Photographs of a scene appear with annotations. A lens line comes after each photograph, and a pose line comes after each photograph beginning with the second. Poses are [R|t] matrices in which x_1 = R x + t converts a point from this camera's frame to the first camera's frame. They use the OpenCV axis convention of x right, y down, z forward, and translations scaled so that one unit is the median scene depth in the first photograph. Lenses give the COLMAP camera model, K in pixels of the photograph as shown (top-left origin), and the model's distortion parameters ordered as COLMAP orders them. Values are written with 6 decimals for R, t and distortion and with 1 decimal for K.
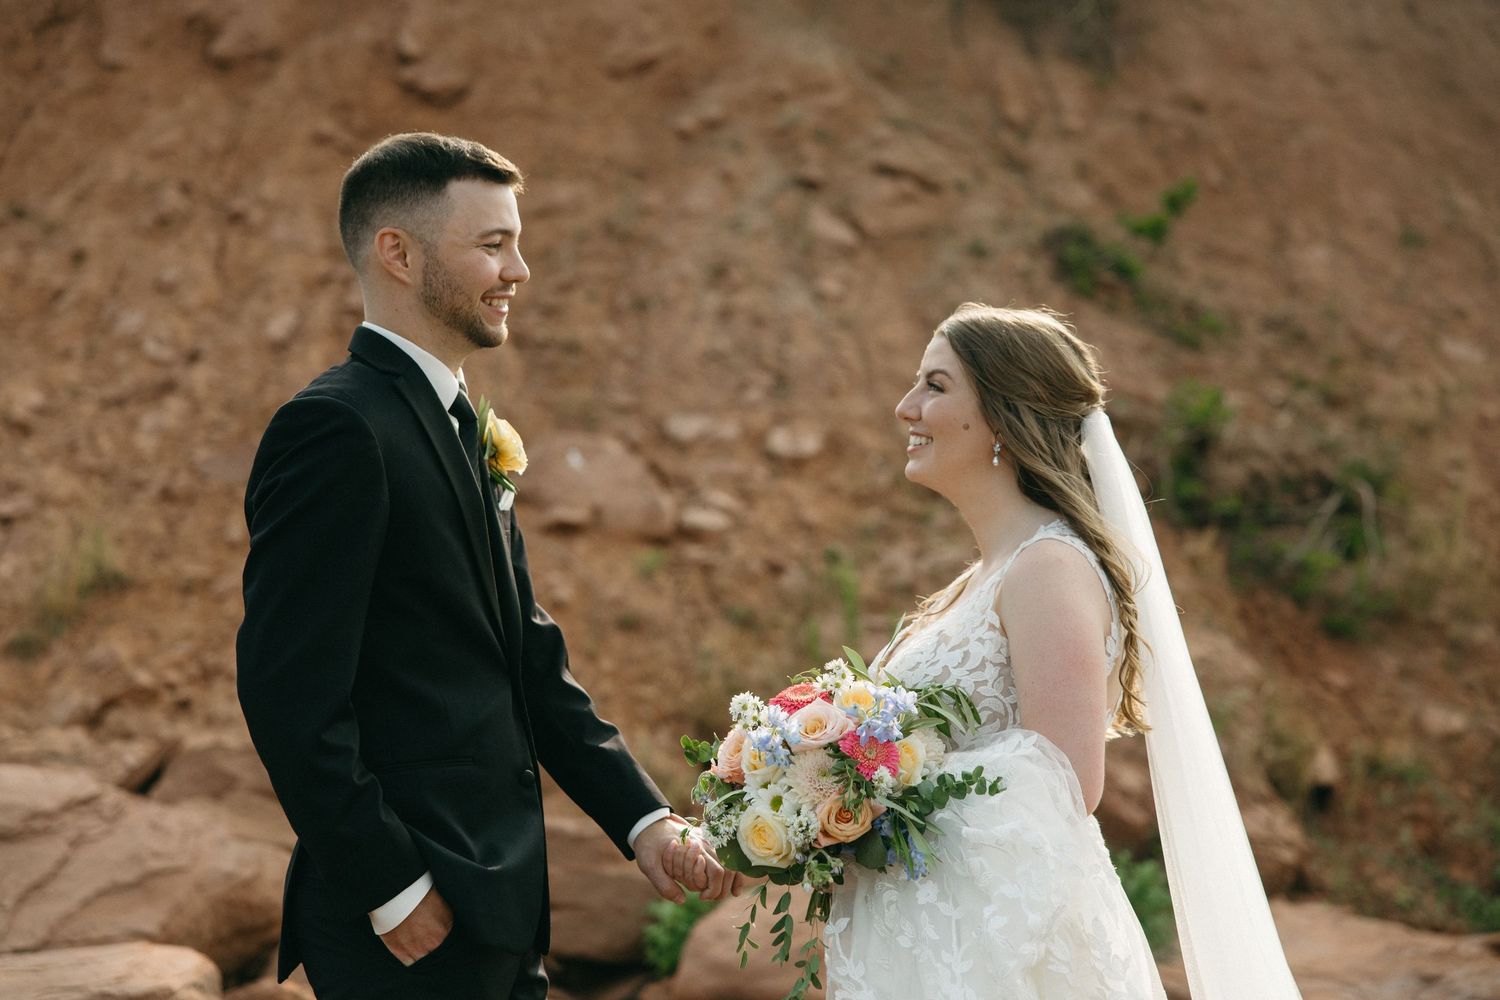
lens RADIAL K [[2680.4, 0, 750.0], [0, 2680.4, 500.0], [0, 0, 1]] dist [0.027169, -0.034919]
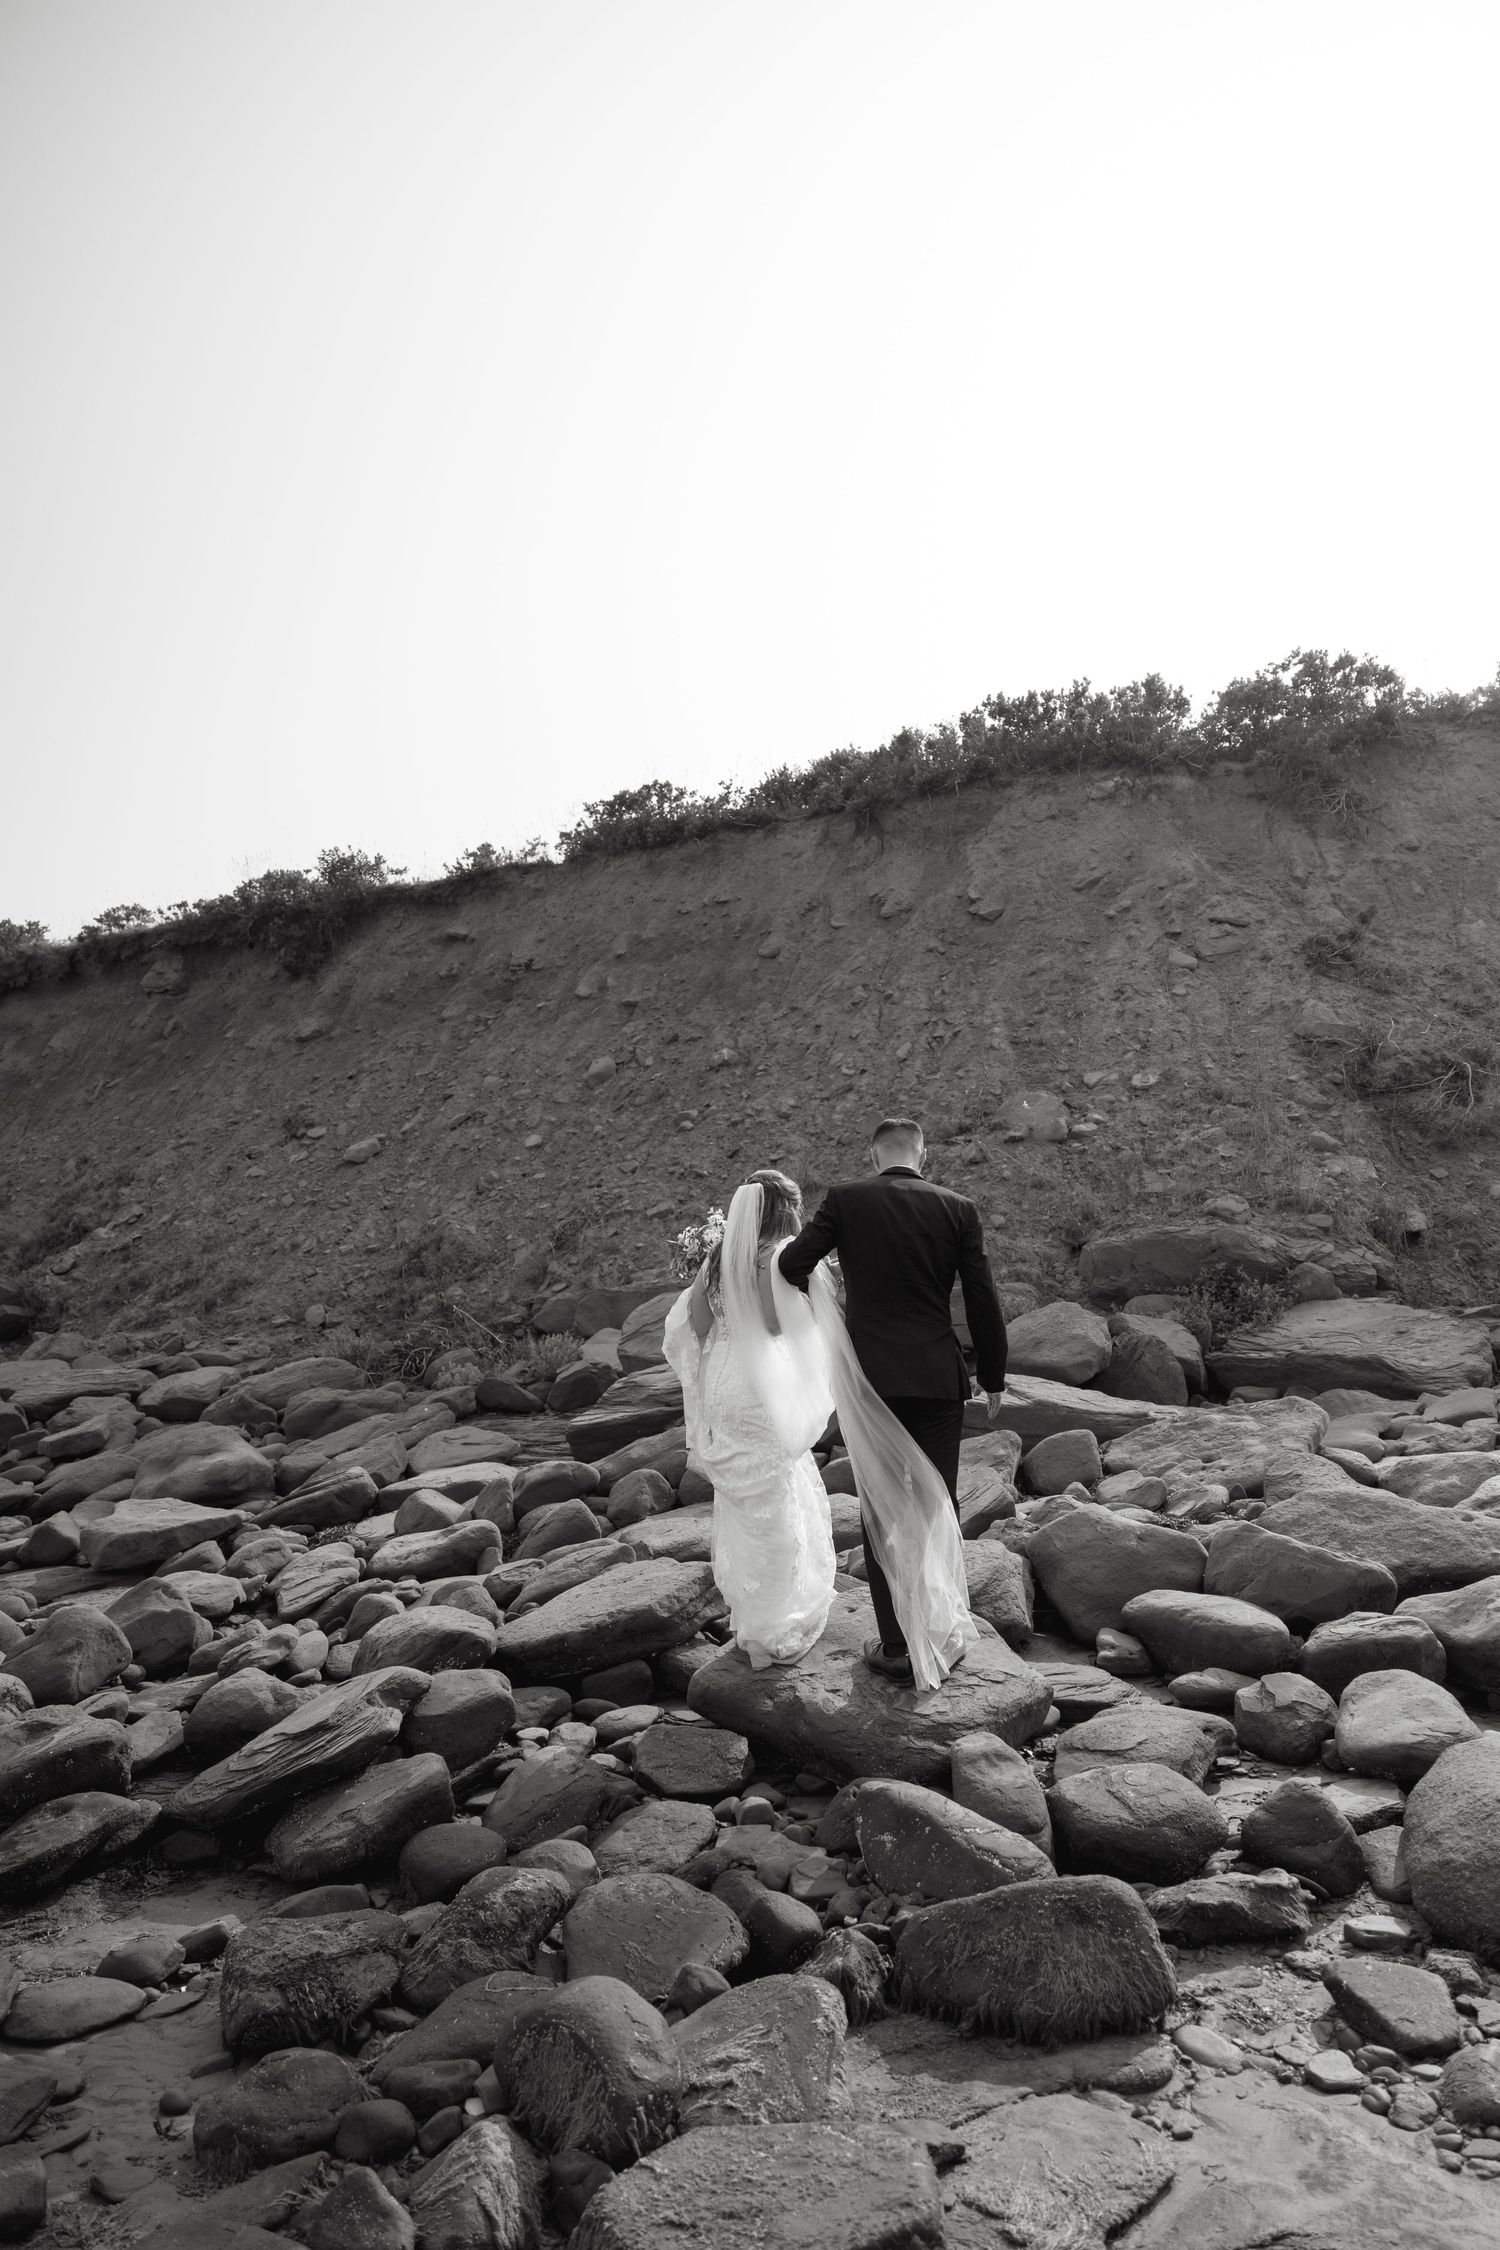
lens RADIAL K [[1515.8, 0, 750.0], [0, 1515.8, 1125.0], [0, 0, 1]] dist [0.002698, 0.001445]
pose [[0.916260, -0.113101, -0.384285, 0.149624], [0.121724, 0.992562, -0.001898, -0.018138], [0.381641, -0.045038, 0.923213, -0.127447]]
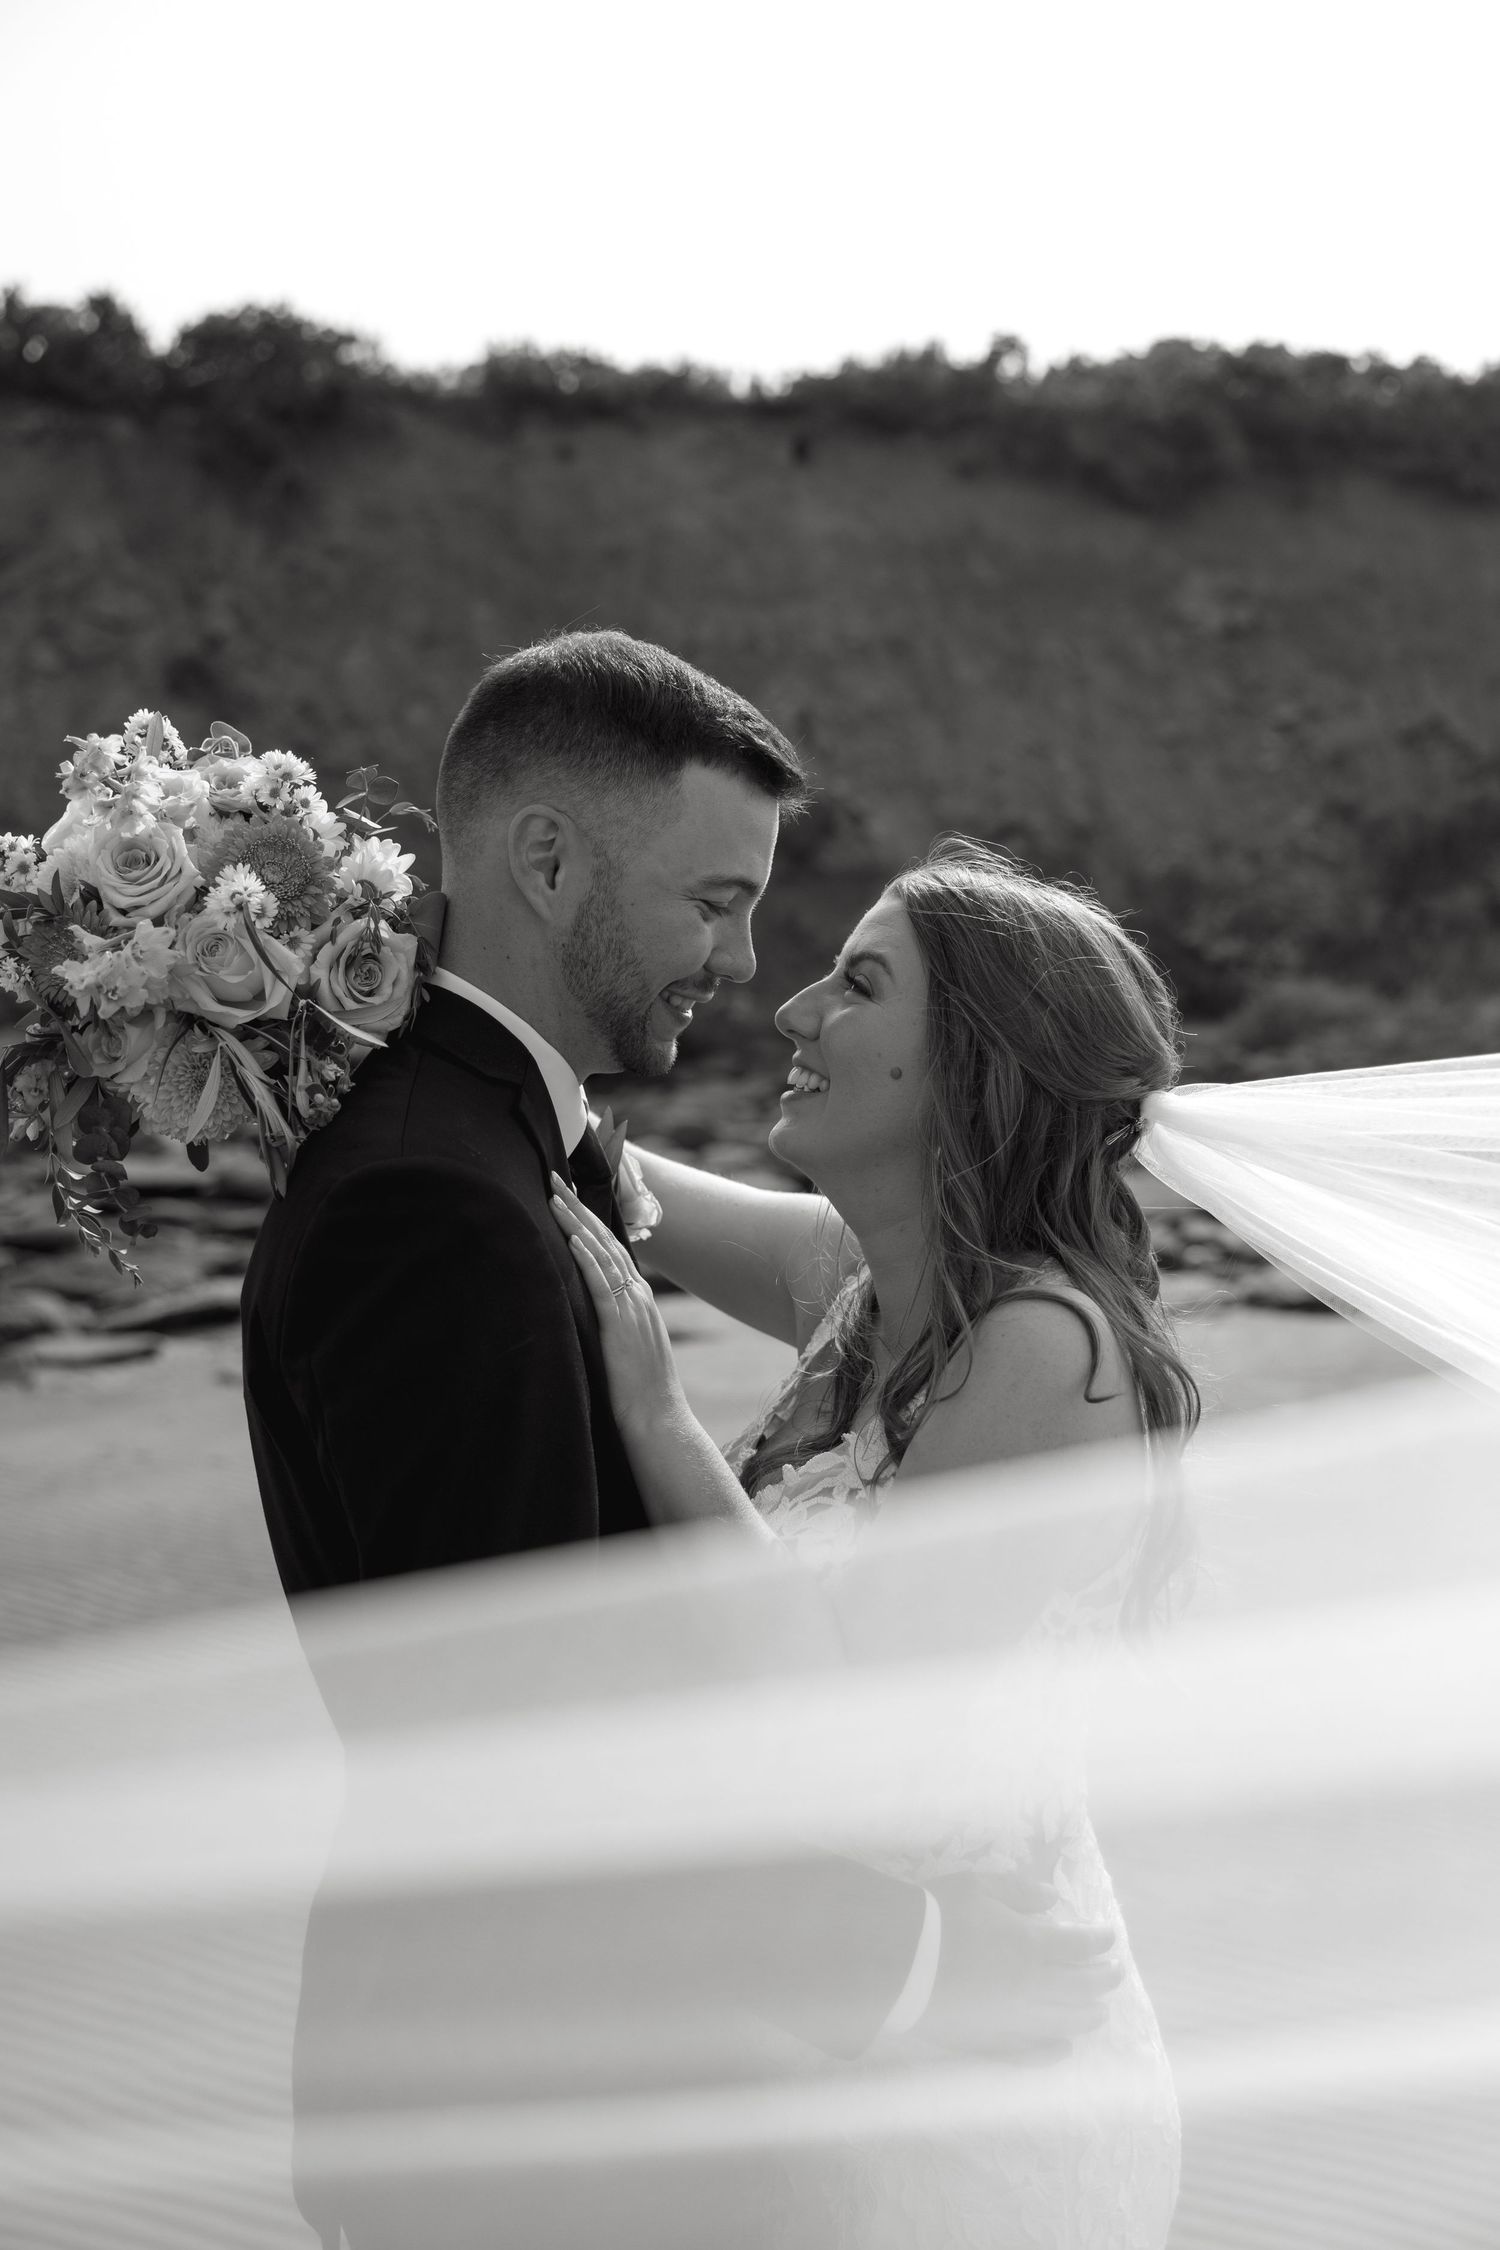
lens RADIAL K [[2626.6, 0, 750.0], [0, 2626.6, 1125.0], [0, 0, 1]] dist [0.062061, -0.016367]
pose [[0.996409, -0.013663, -0.083562, 0.637888], [0.028589, 0.983227, 0.180133, -0.098931], [0.079699, -0.181875, 0.980086, -0.742714]]
